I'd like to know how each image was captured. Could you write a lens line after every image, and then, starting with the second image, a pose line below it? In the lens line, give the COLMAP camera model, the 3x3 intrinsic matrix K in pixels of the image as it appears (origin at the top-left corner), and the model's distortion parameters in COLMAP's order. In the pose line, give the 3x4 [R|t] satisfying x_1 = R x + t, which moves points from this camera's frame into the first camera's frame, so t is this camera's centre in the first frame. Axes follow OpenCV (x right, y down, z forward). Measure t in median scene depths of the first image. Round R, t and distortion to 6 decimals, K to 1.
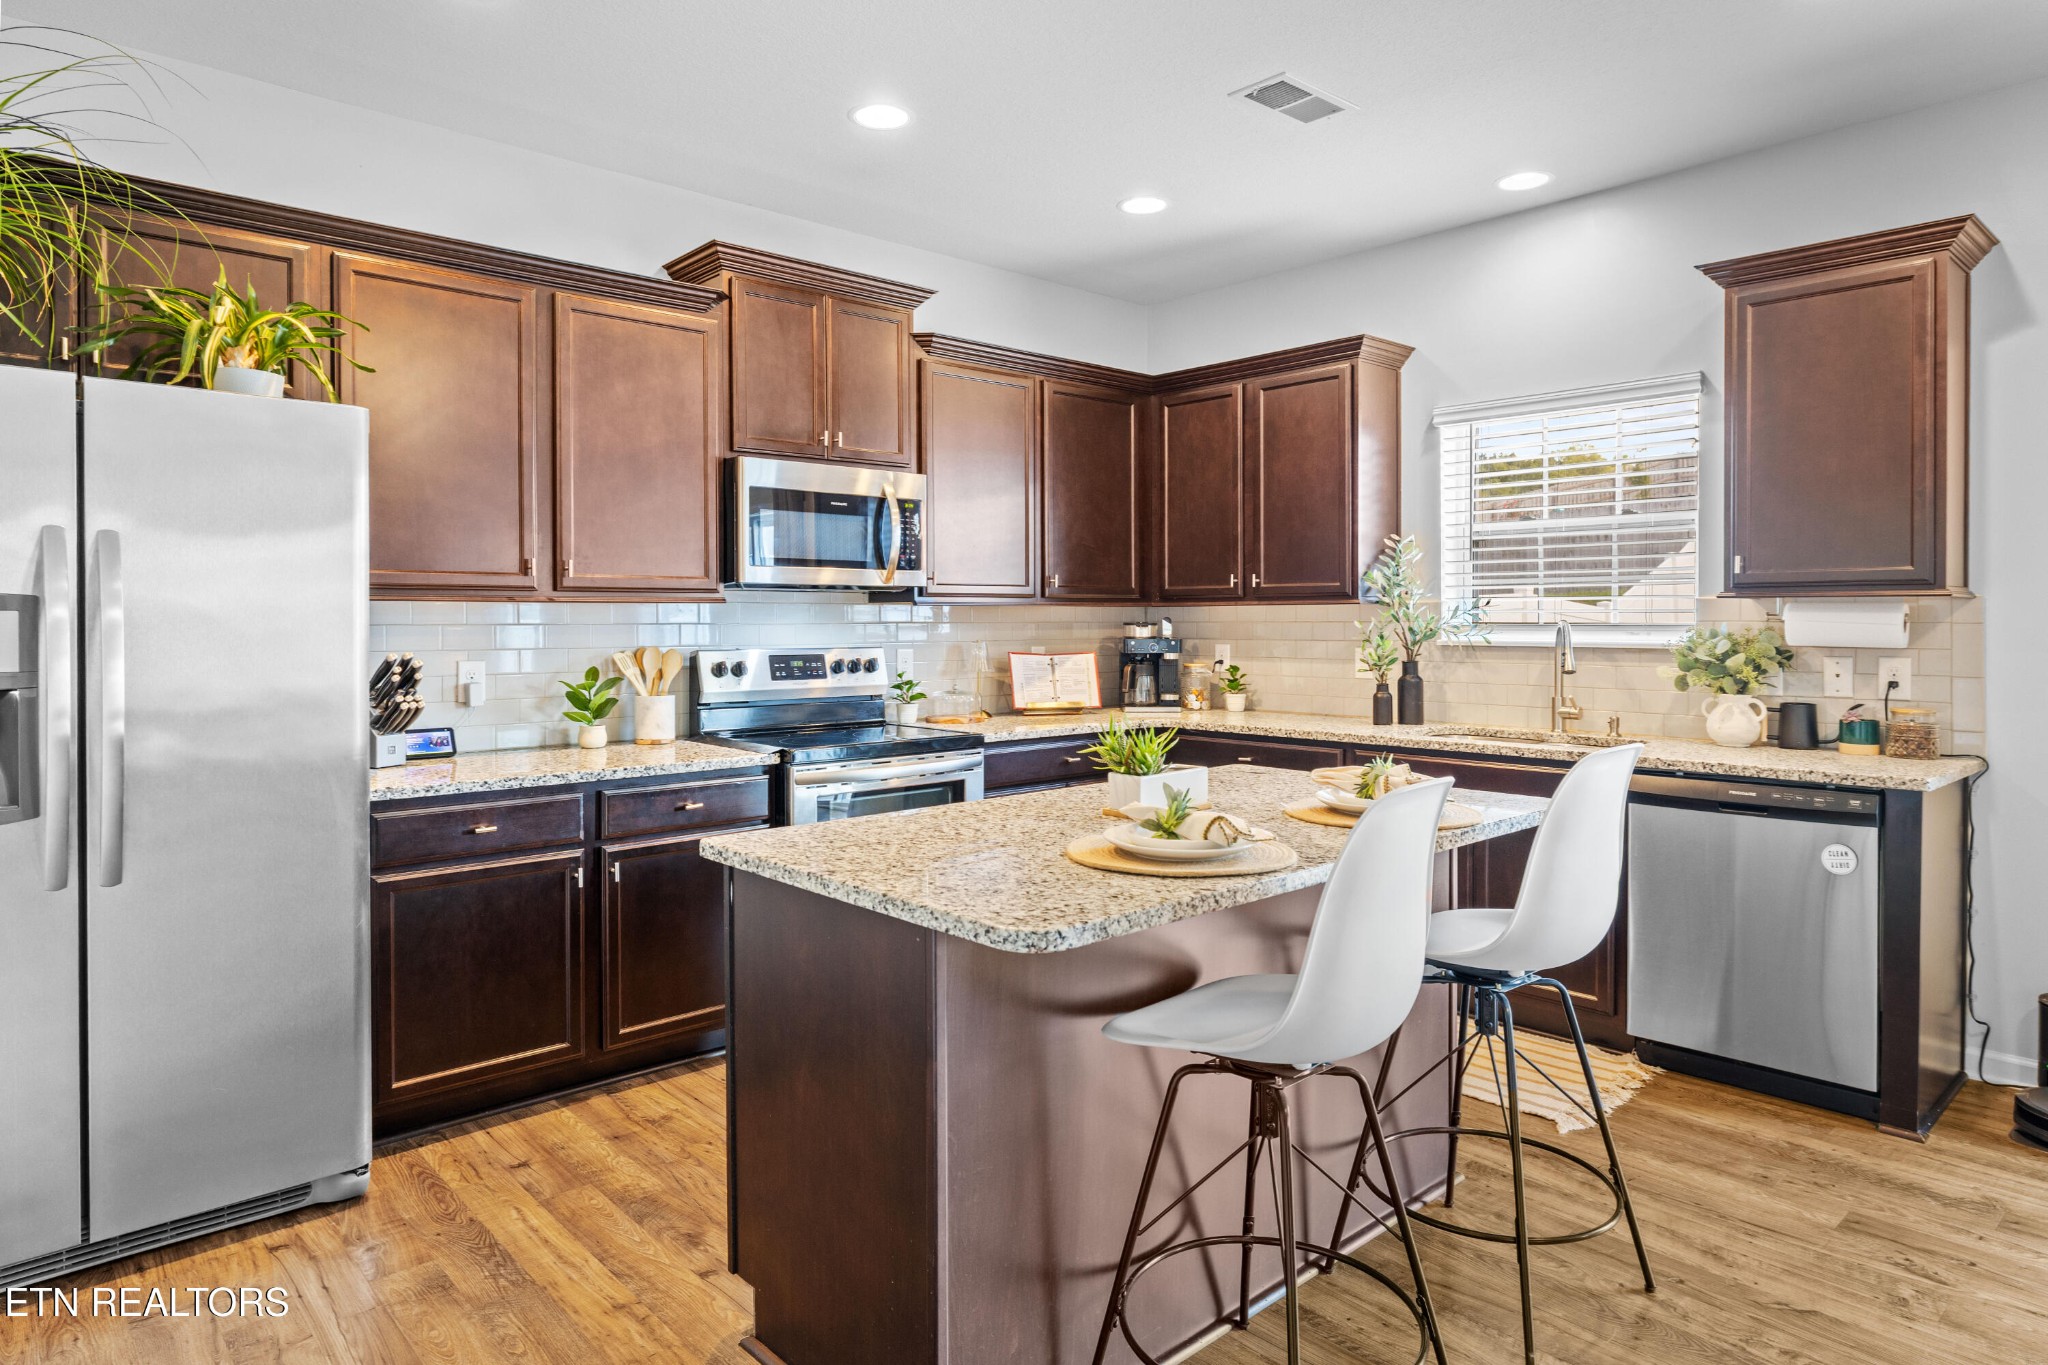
lens RADIAL K [[1214.1, 0, 1030.3], [0, 1214.1, 640.9], [0, 0, 1]] dist [0.000490, 0.001423]
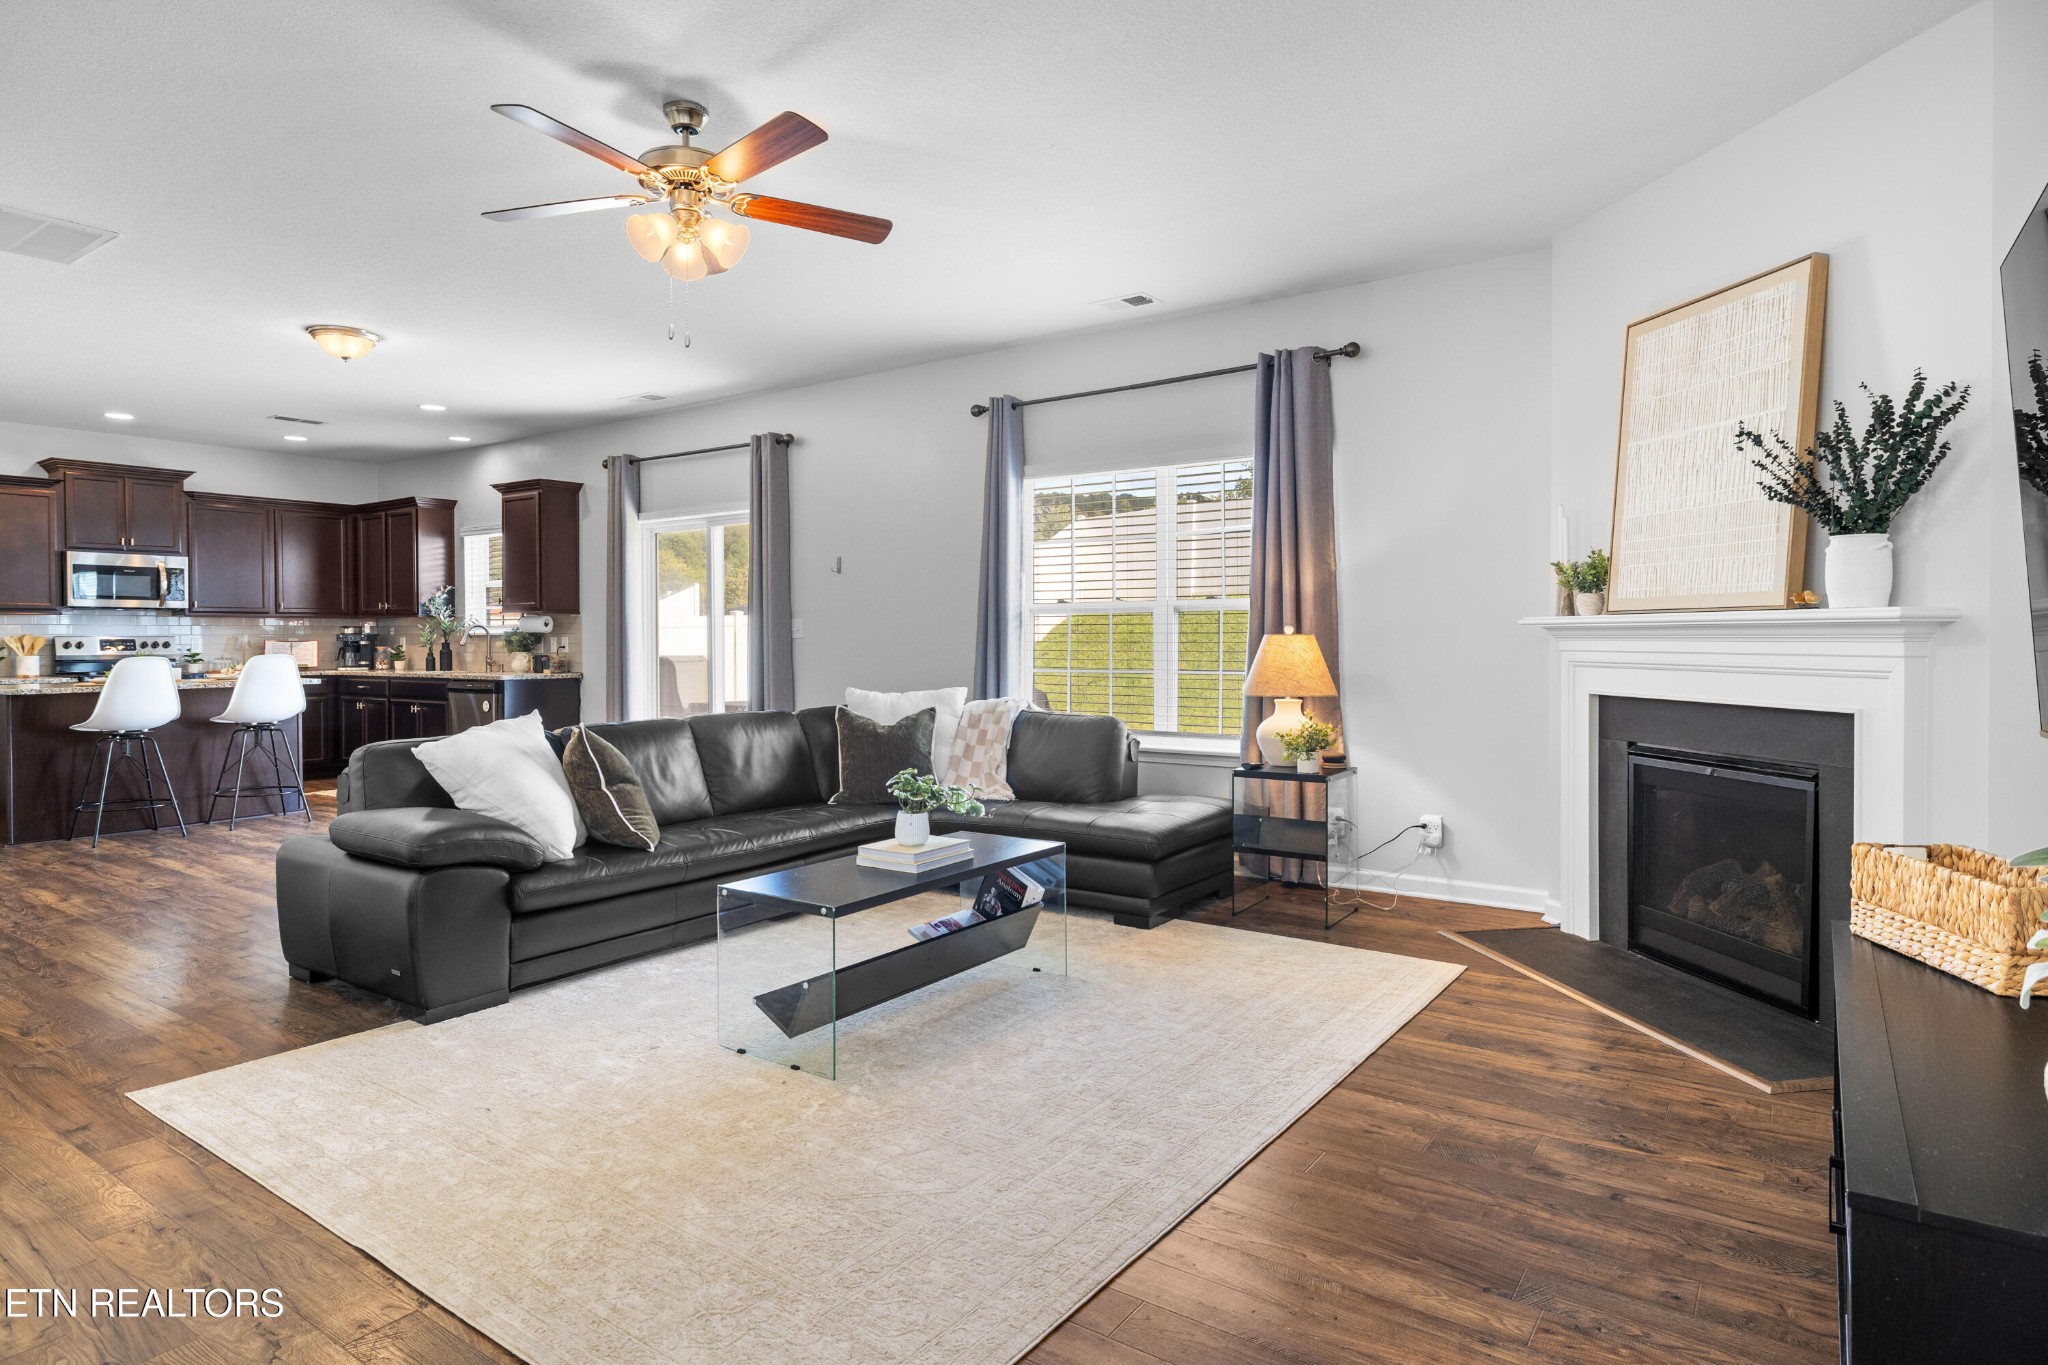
lens RADIAL K [[1113.8, 0, 1023.2], [0, 1113.8, 656.8], [0, 0, 1]] dist [0.001971, 0.000695]
pose [[0.975627, -0.003535, 0.219408, 1.002833], [0.003595, 0.999994, 0.000126, 0.051260], [-0.219407, 0.000666, 0.975633, -1.373072]]
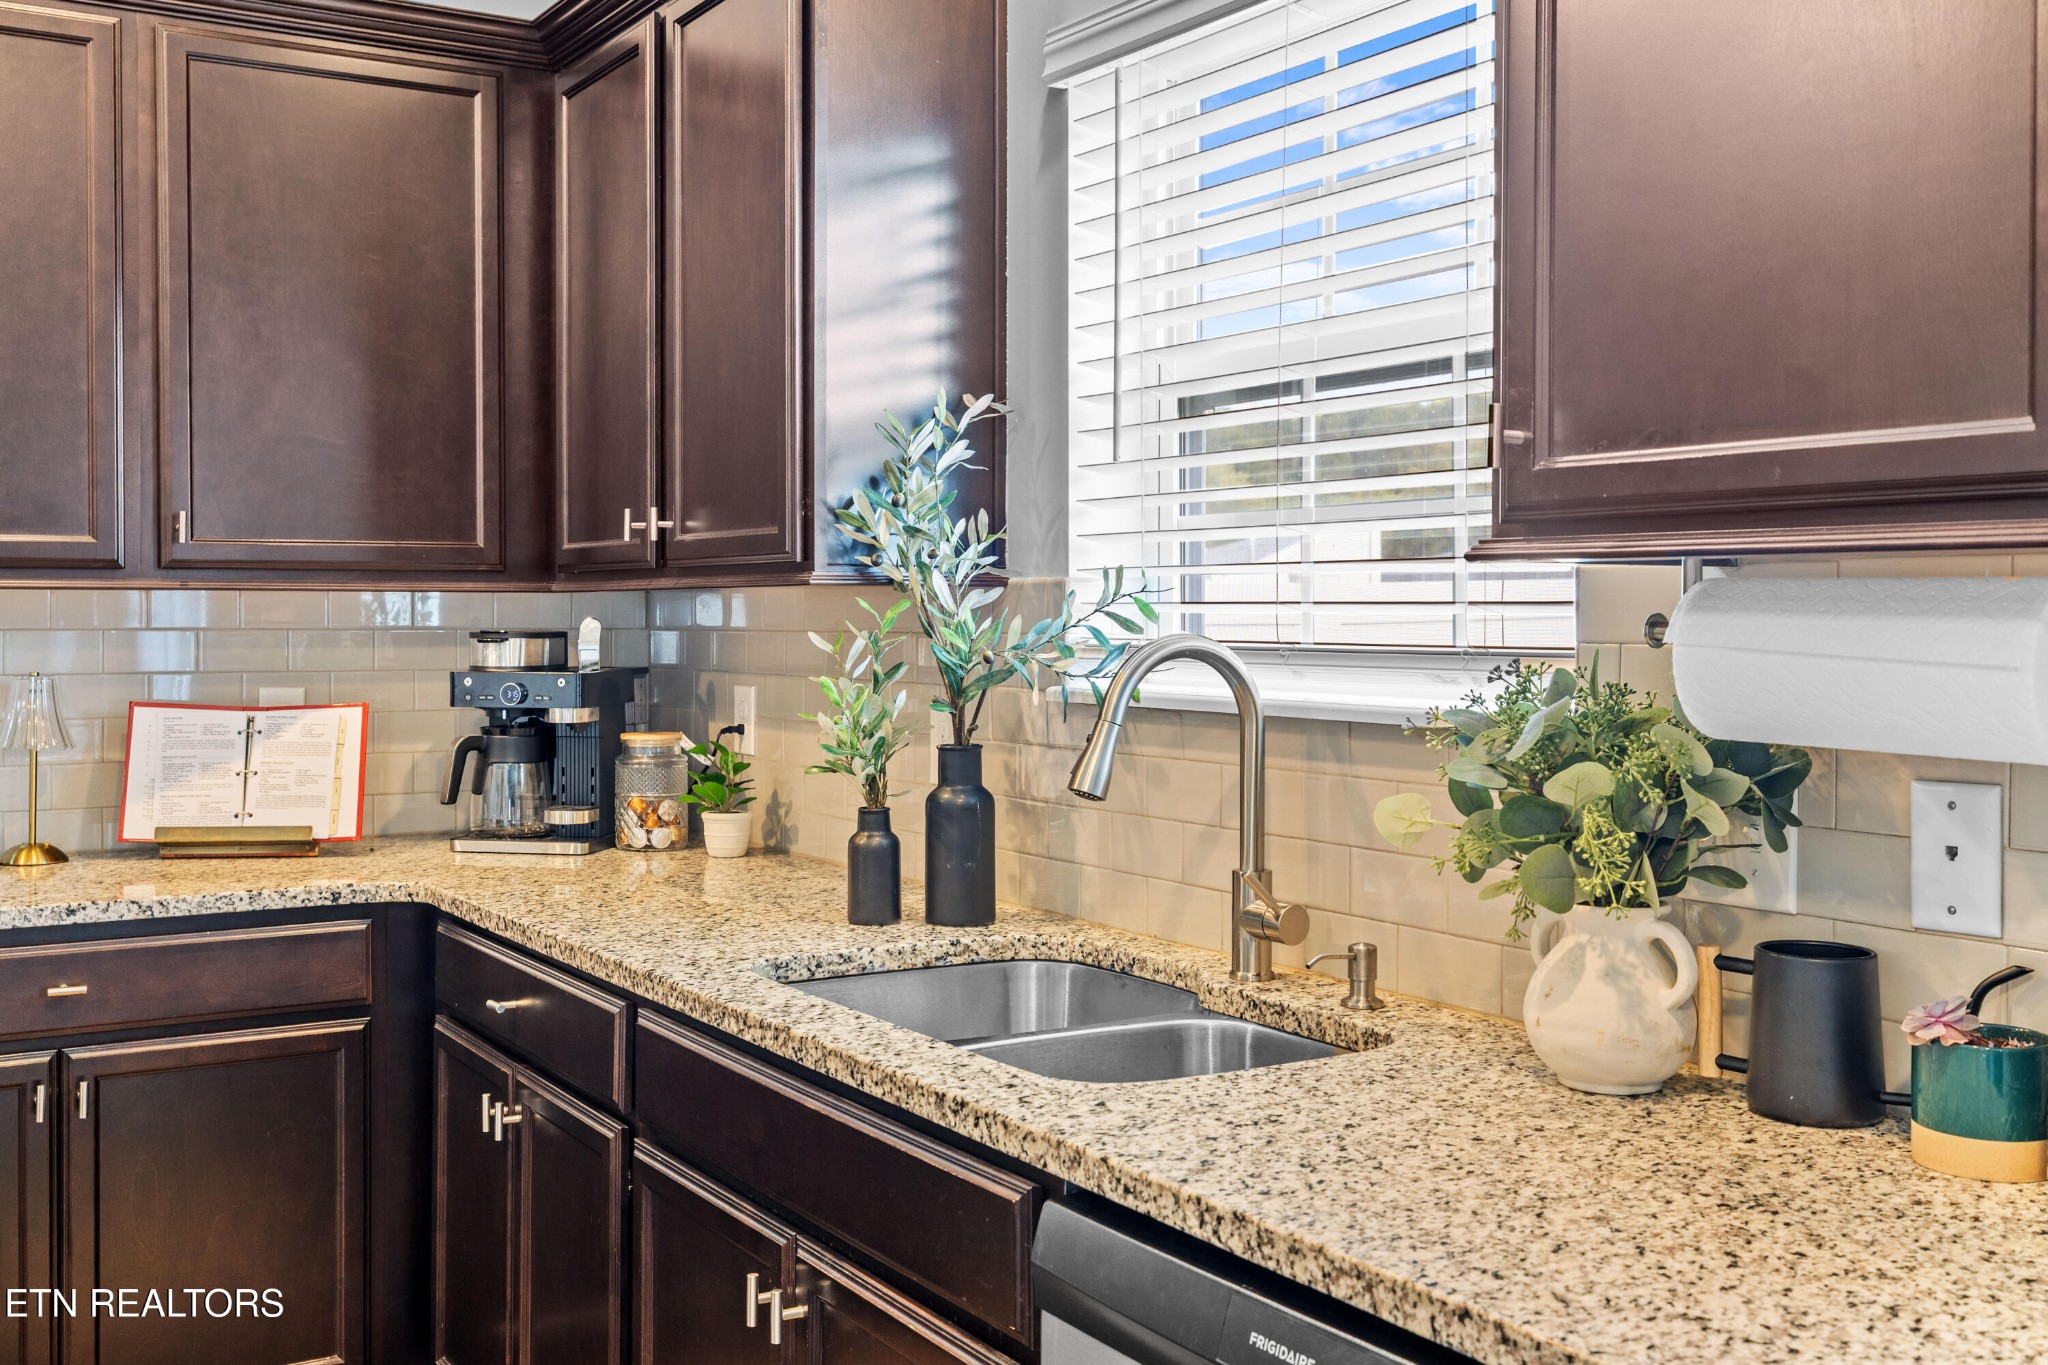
lens RADIAL K [[2018.4, 0, 1018.7], [0, 2018.4, 637.5], [0, 0, 1]] dist [0.011165, 0.010532]
pose [[0.983355, 0.005820, -0.181602, 0.487682], [-0.006760, 0.999967, -0.004555, -0.013819], [0.181569, 0.005707, 0.983362, 0.470065]]
